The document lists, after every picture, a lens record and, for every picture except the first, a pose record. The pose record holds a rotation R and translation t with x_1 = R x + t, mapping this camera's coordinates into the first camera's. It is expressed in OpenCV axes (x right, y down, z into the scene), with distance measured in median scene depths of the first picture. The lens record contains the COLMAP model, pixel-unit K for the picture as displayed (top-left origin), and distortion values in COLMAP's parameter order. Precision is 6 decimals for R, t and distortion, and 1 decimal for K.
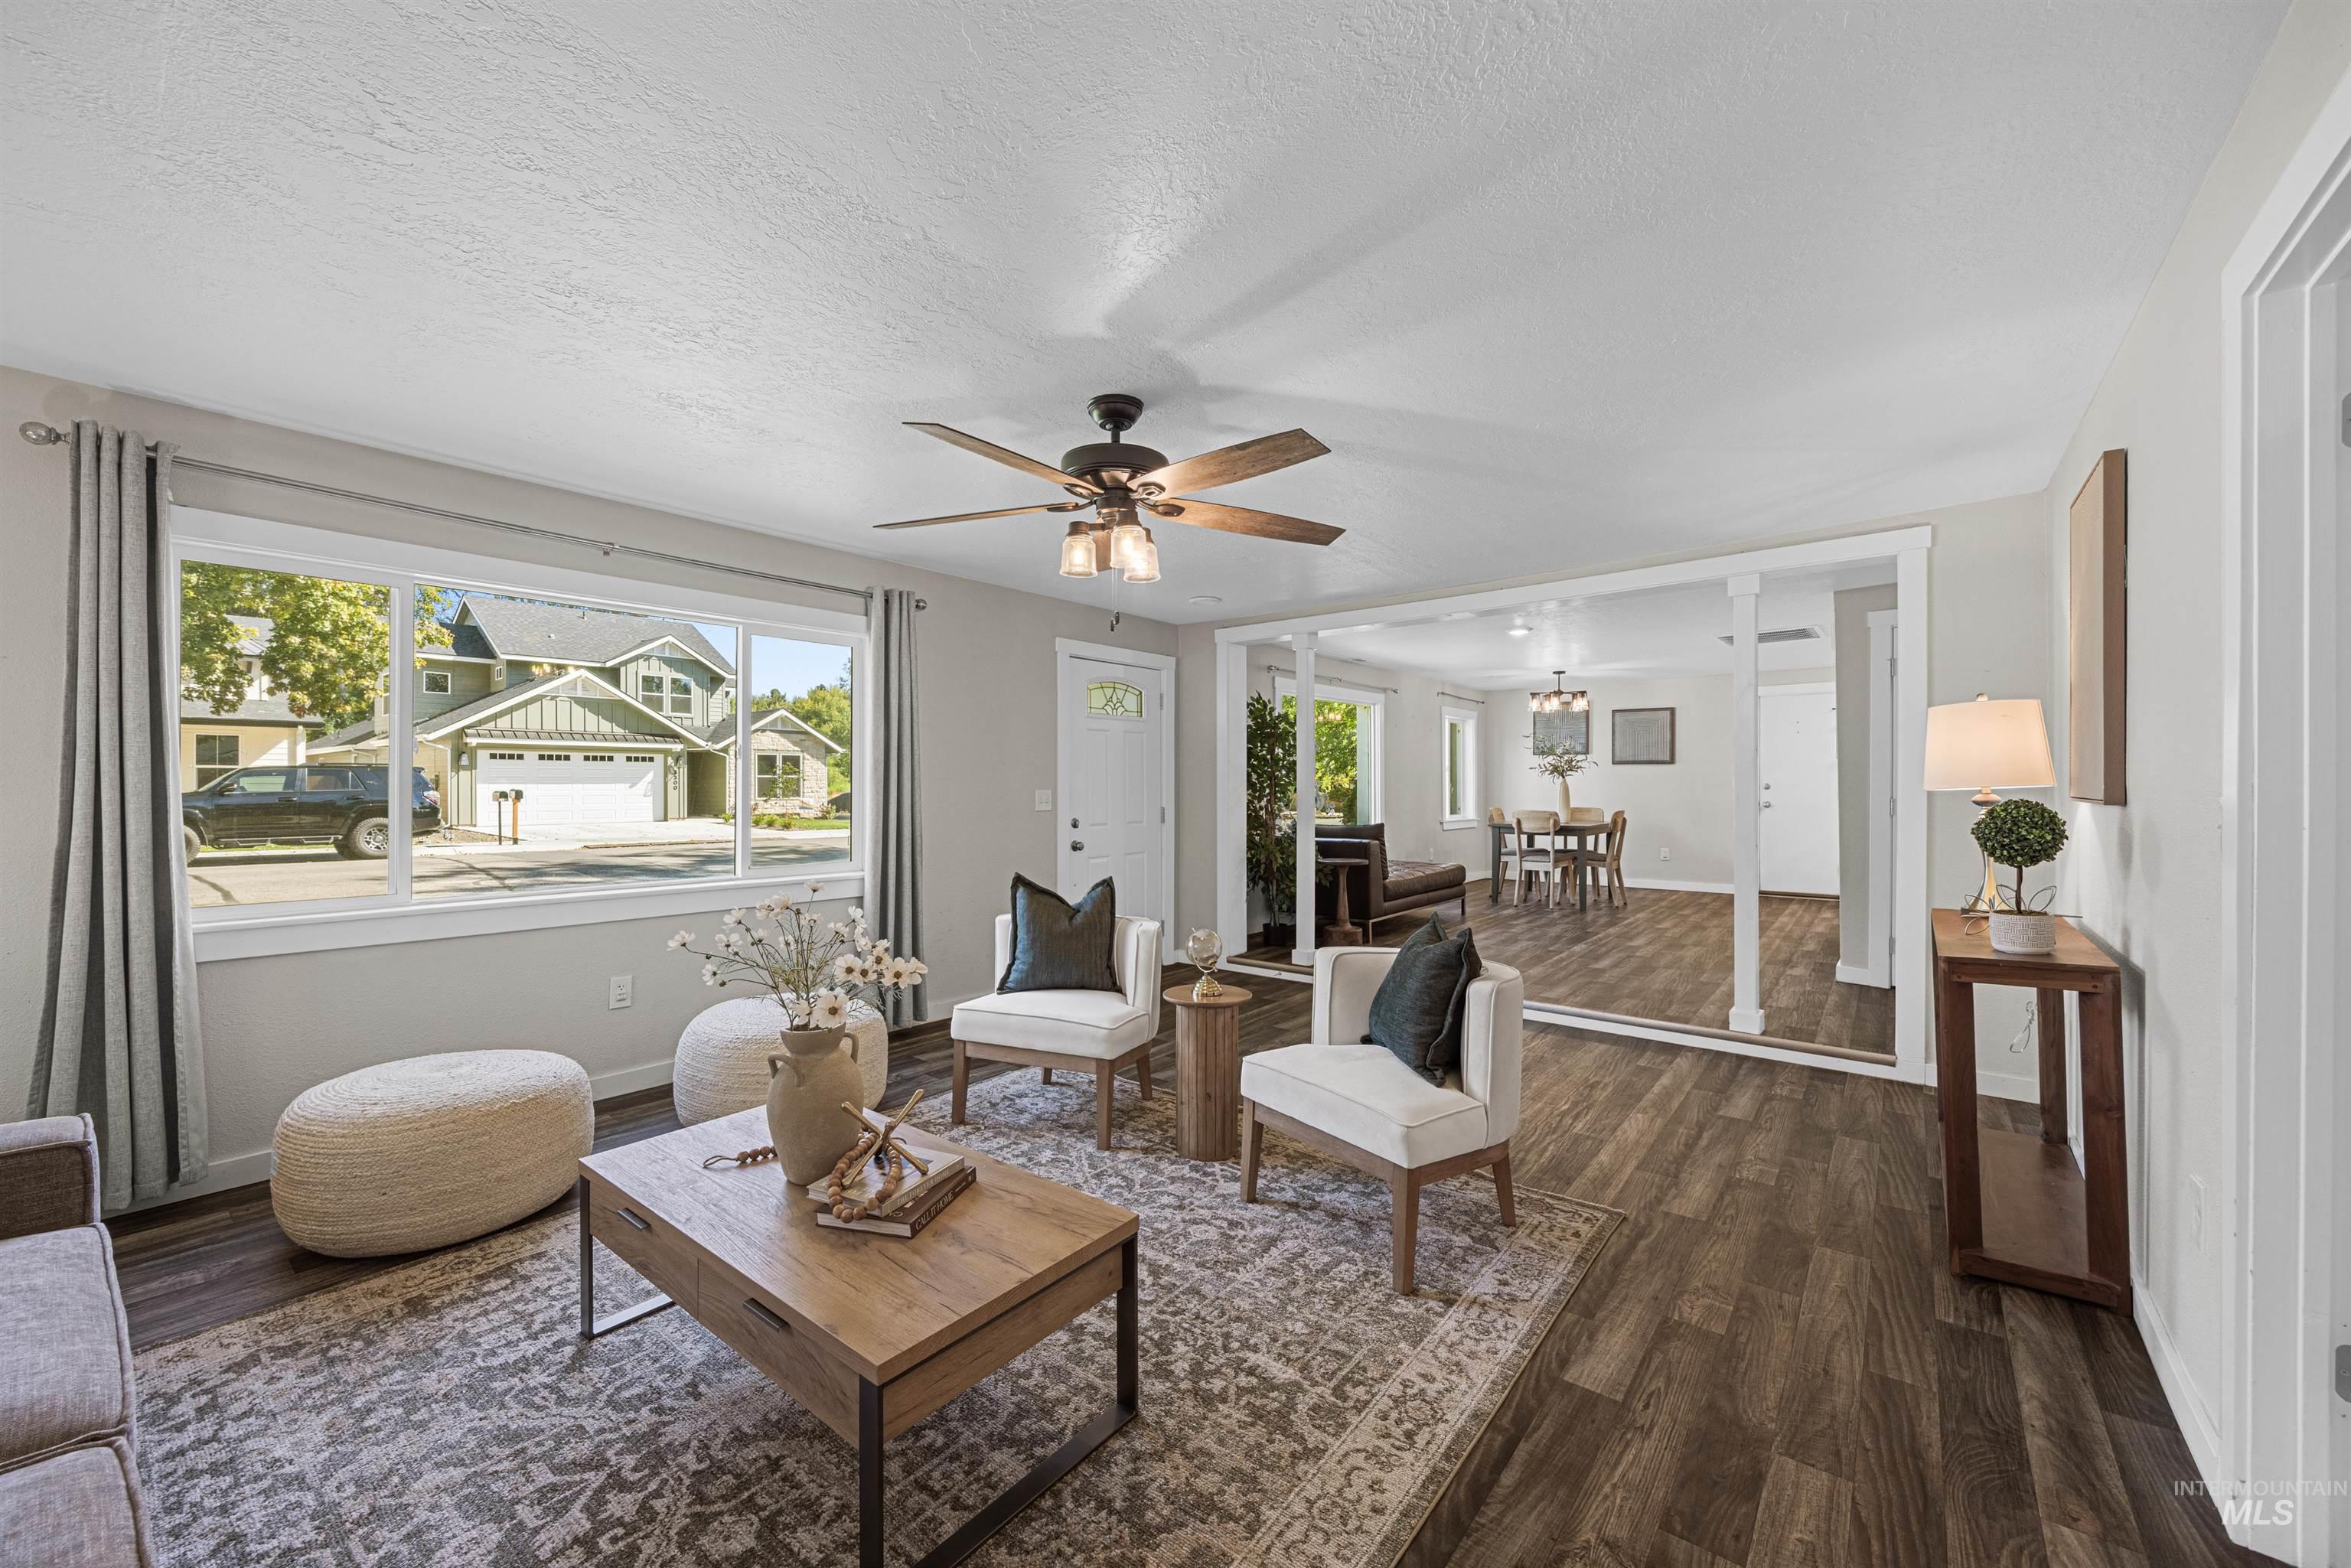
lens RADIAL K [[905.1, 0, 1162.3], [0, 905.1, 780.4], [0, 0, 1]] dist [0.000463, -0.000353]
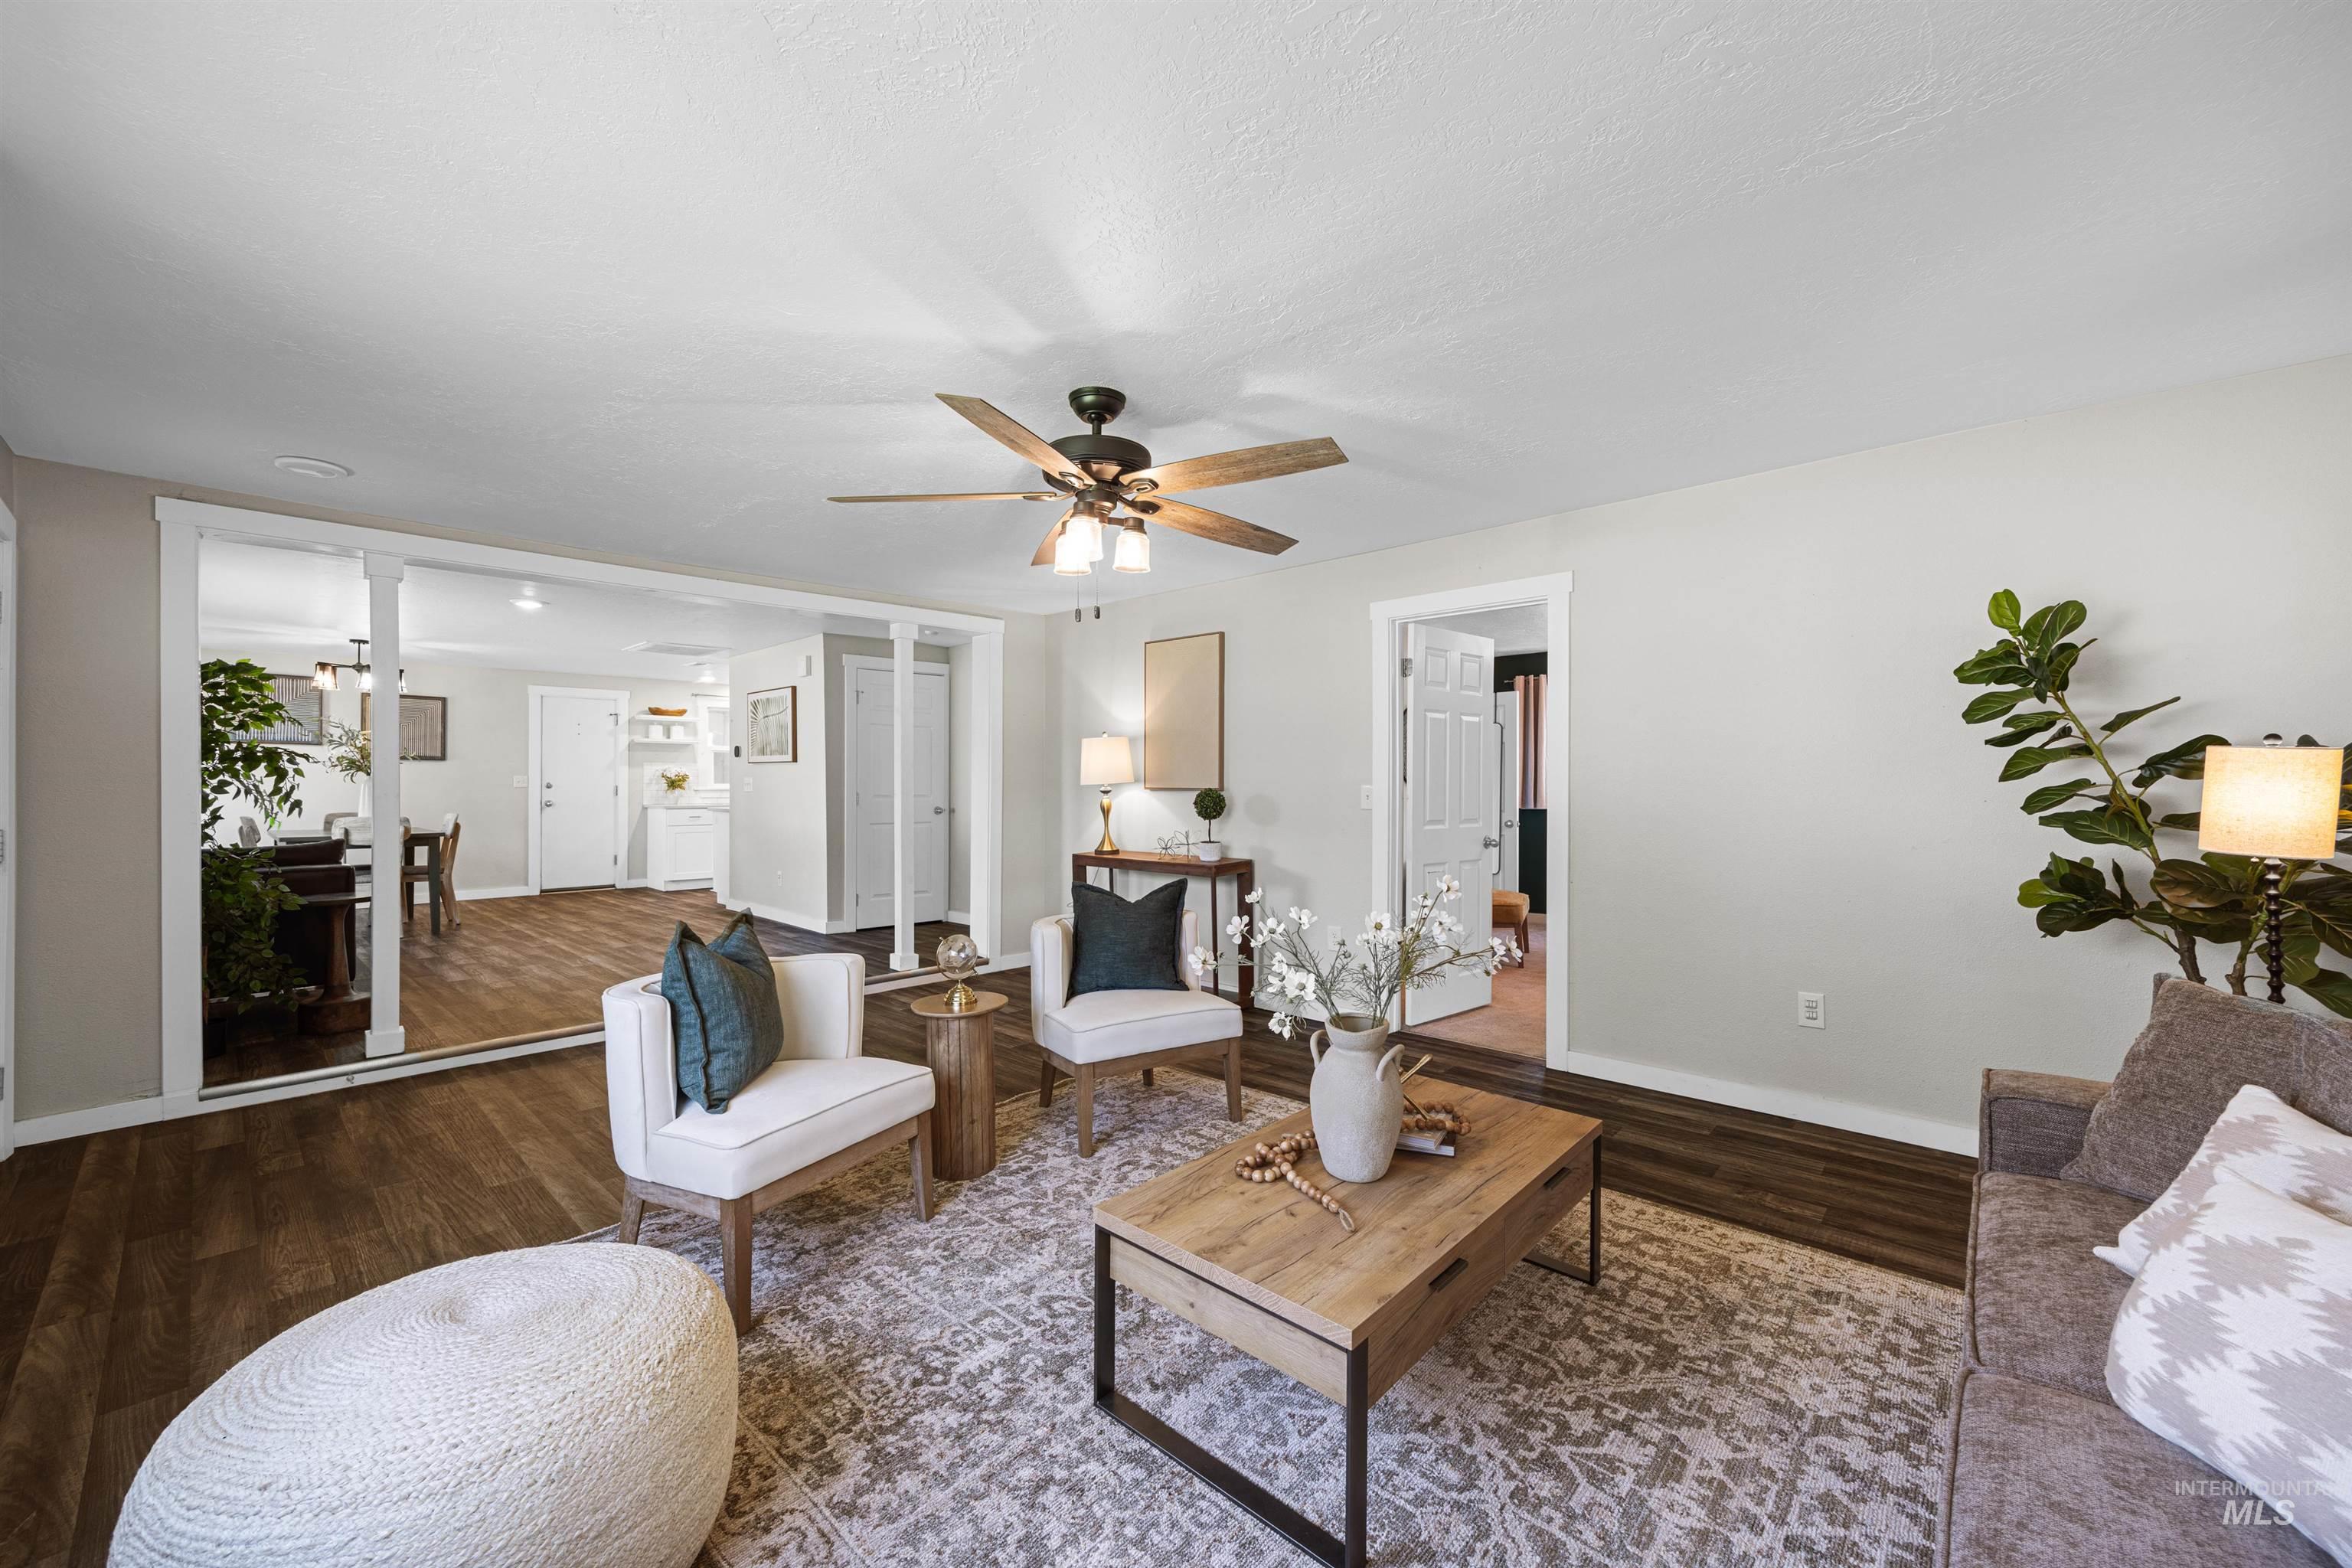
lens RADIAL K [[905.5, 0, 1168.3], [0, 905.5, 787.9], [0, 0, 1]] dist [0.000463, -0.000353]
pose [[0.068293, -0.005987, 0.997647, -1.491996], [-0.002977, 0.999976, 0.006204, 0.008416], [-0.997661, -0.003393, 0.068273, 1.227912]]
